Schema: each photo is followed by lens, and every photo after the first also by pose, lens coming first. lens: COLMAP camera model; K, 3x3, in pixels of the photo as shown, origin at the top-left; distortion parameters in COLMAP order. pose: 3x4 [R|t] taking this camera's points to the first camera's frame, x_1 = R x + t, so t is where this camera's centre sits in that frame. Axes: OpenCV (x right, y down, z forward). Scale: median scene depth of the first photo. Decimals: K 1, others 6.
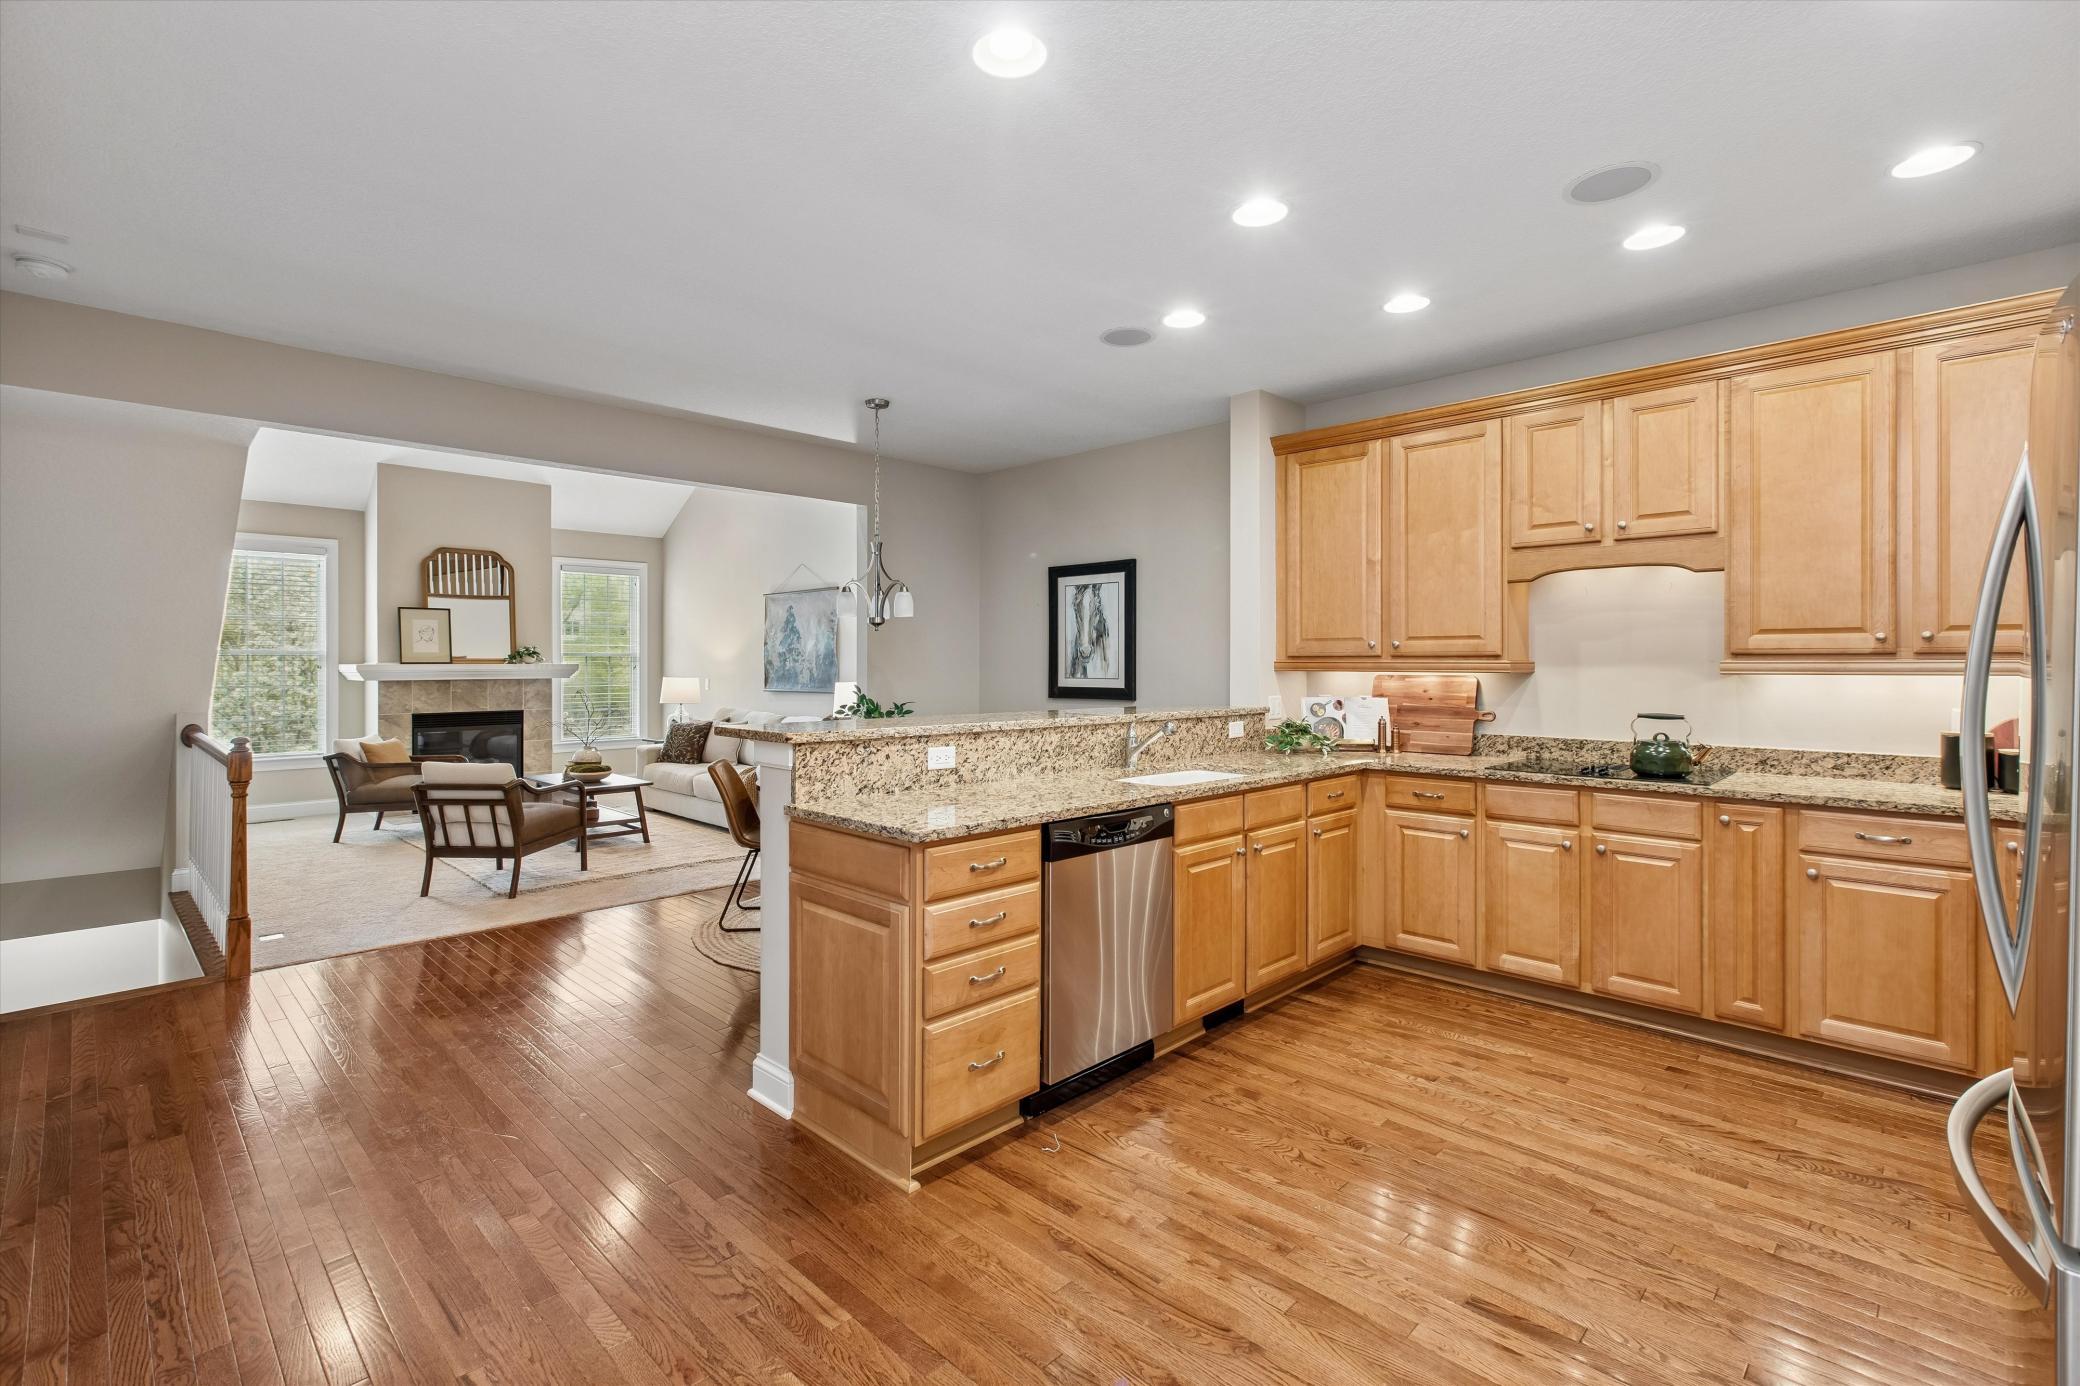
lens RADIAL K [[925.3, 0, 1053.5], [0, 925.3, 661.2], [0, 0, 1]] dist [0.002860, -0.002013]
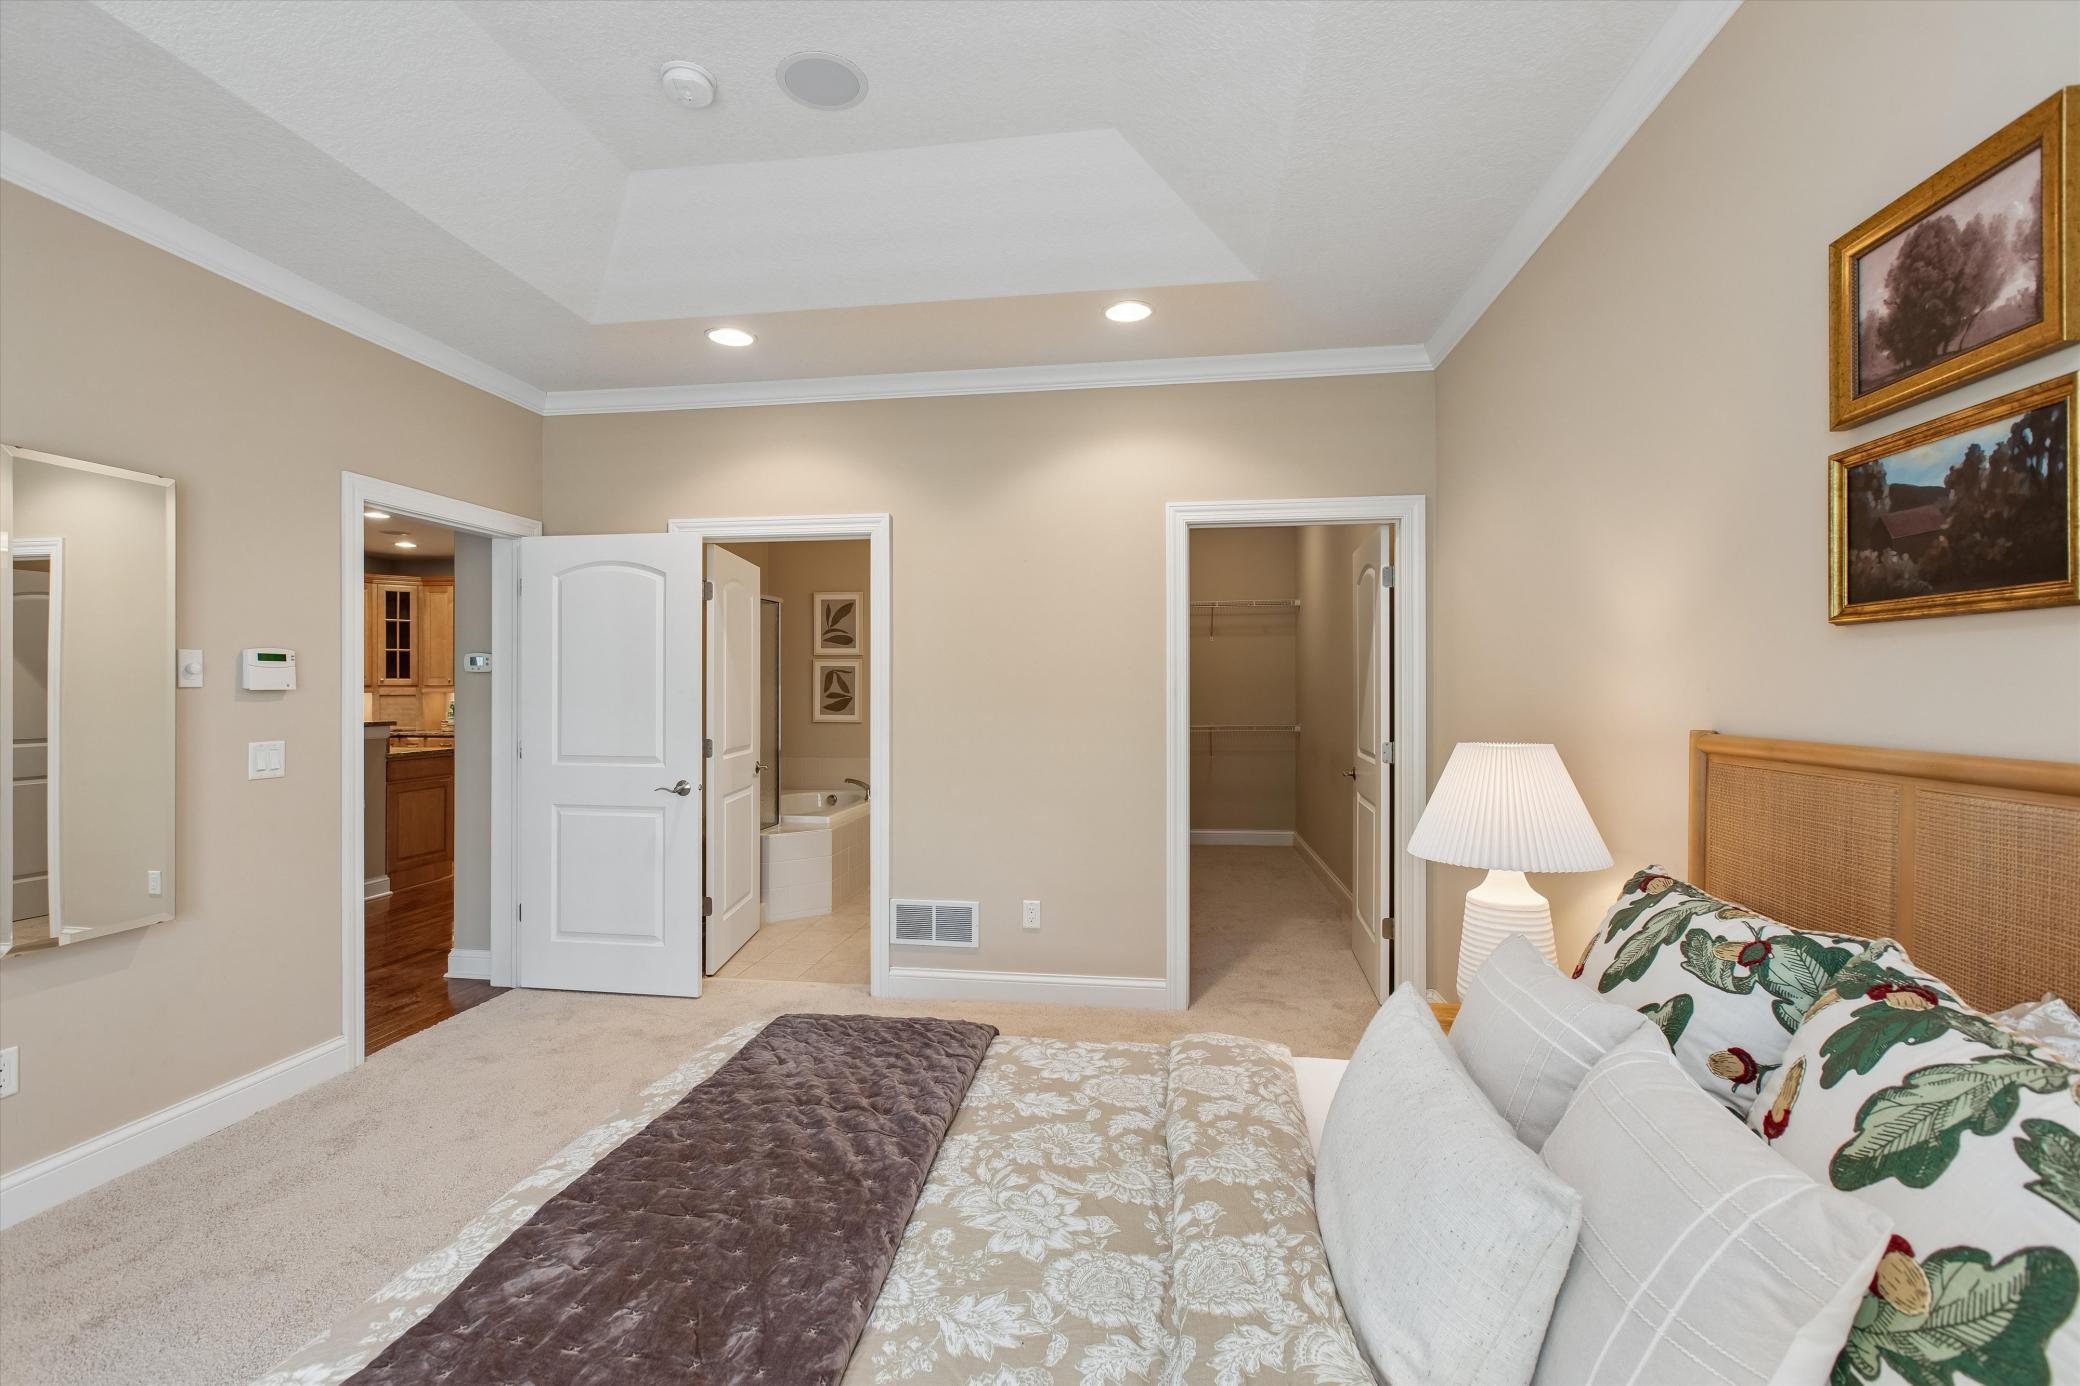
lens RADIAL K [[925.3, 0, 1033.0], [0, 925.3, 678.2], [0, 0, 1]] dist [0.002860, -0.002013]
pose [[-0.572823, -0.001065, 0.819678, -2.462873], [-0.003893, 0.999991, -0.001422, -0.034678], [-0.819670, -0.004005, -0.572822, 0.790798]]
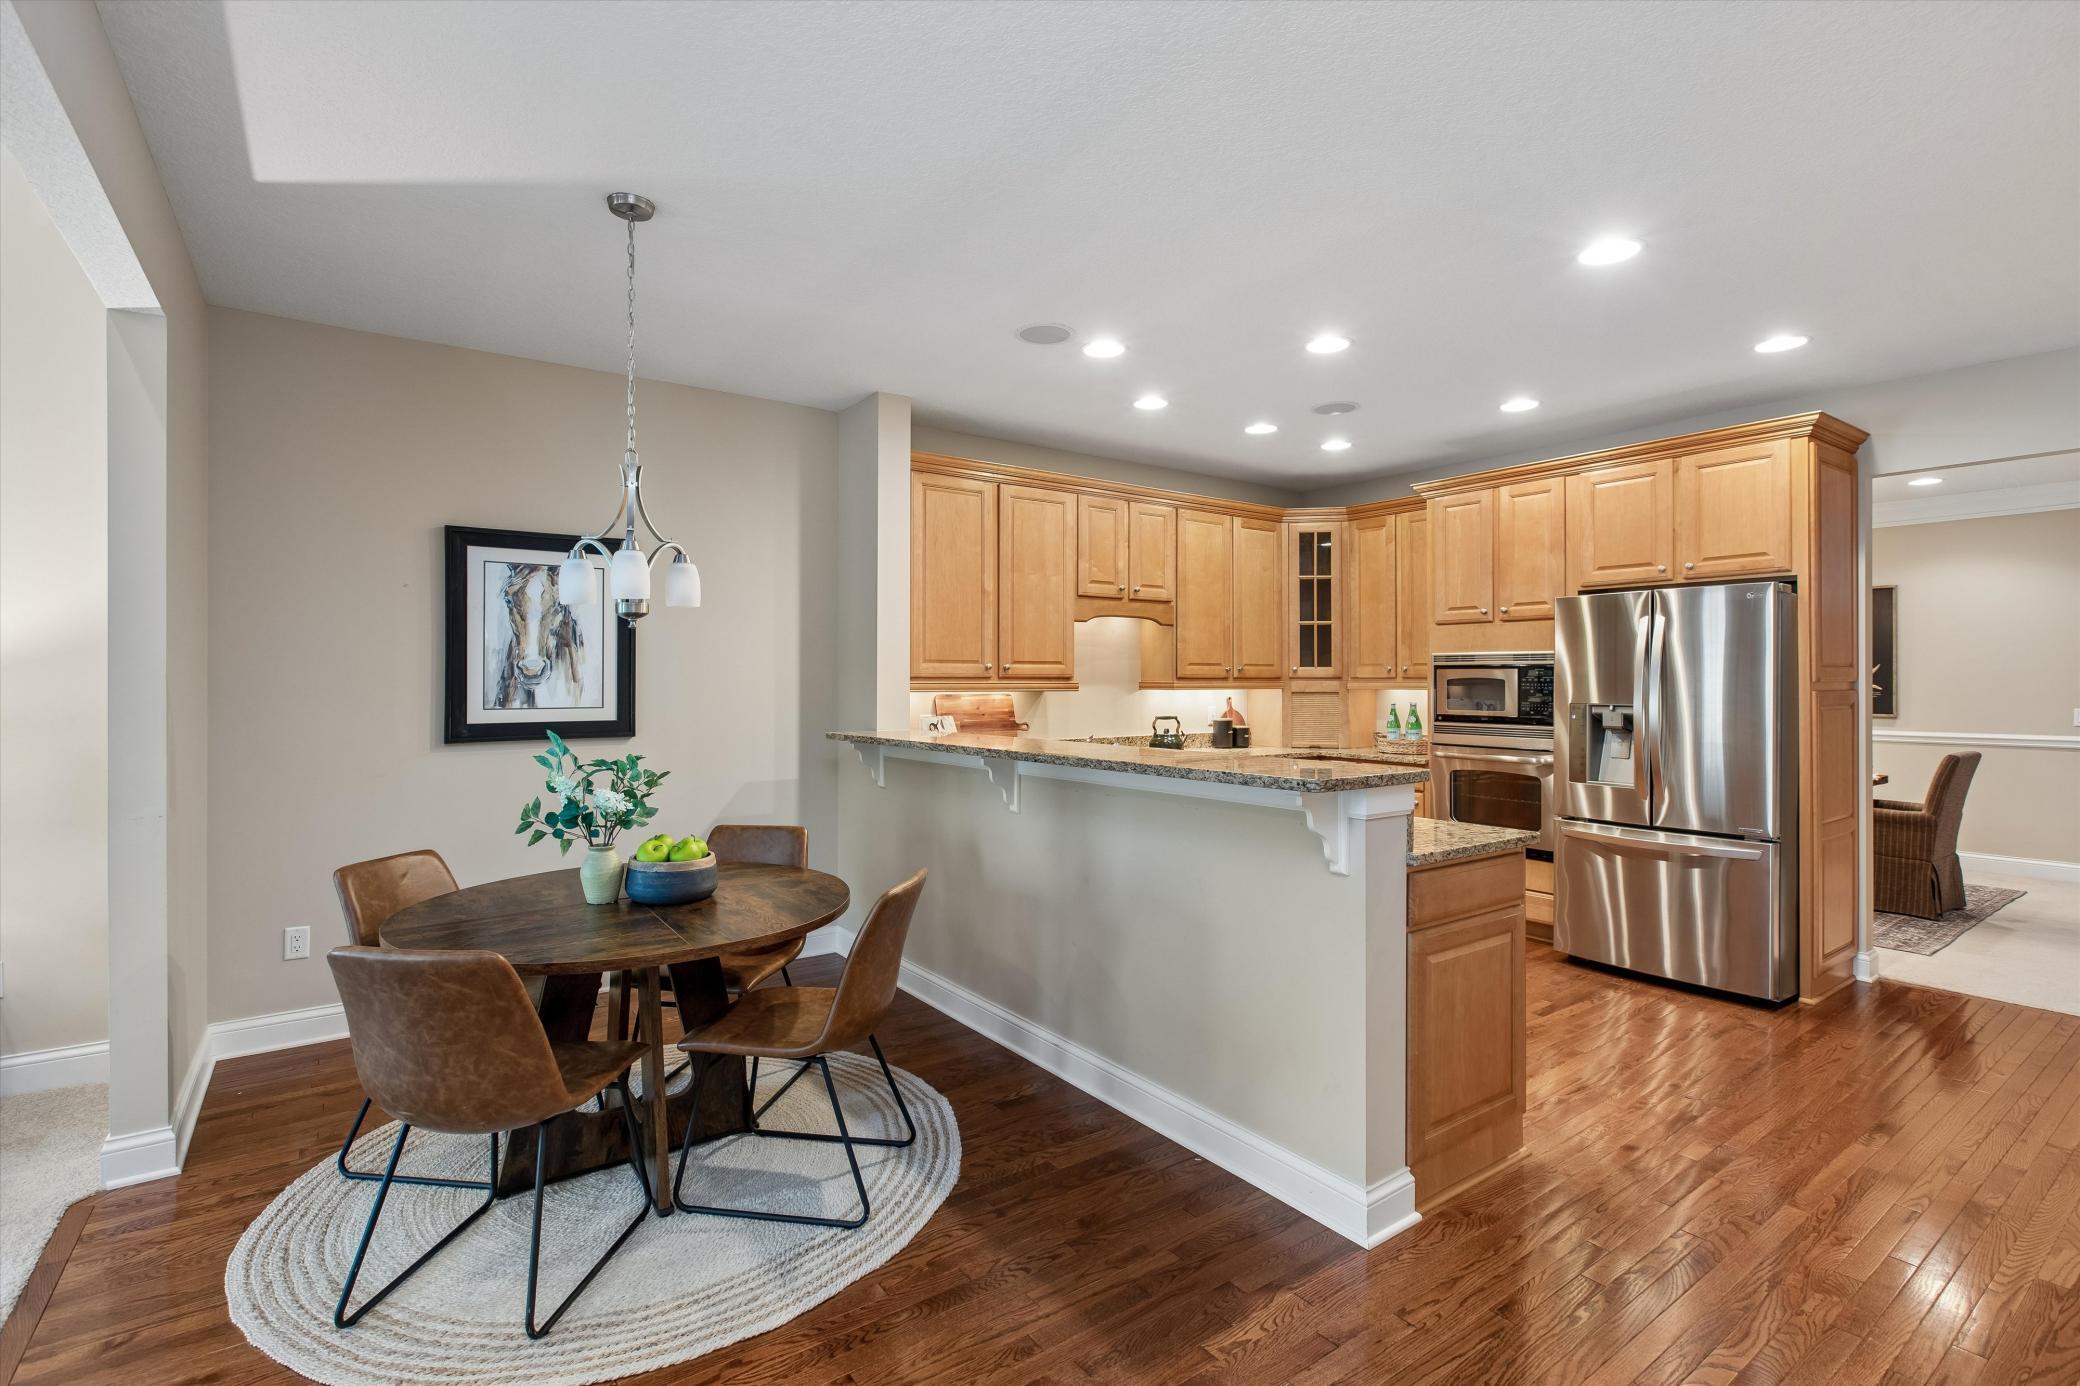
lens RADIAL K [[925.3, 0, 1058.2], [0, 925.3, 681.2], [0, 0, 1]] dist [0.002860, -0.002013]
pose [[0.189084, -0.002308, 0.981958, -0.933347], [-0.001523, 0.999995, 0.002643, -0.005308], [-0.981960, -0.001995, 0.189080, 0.914096]]
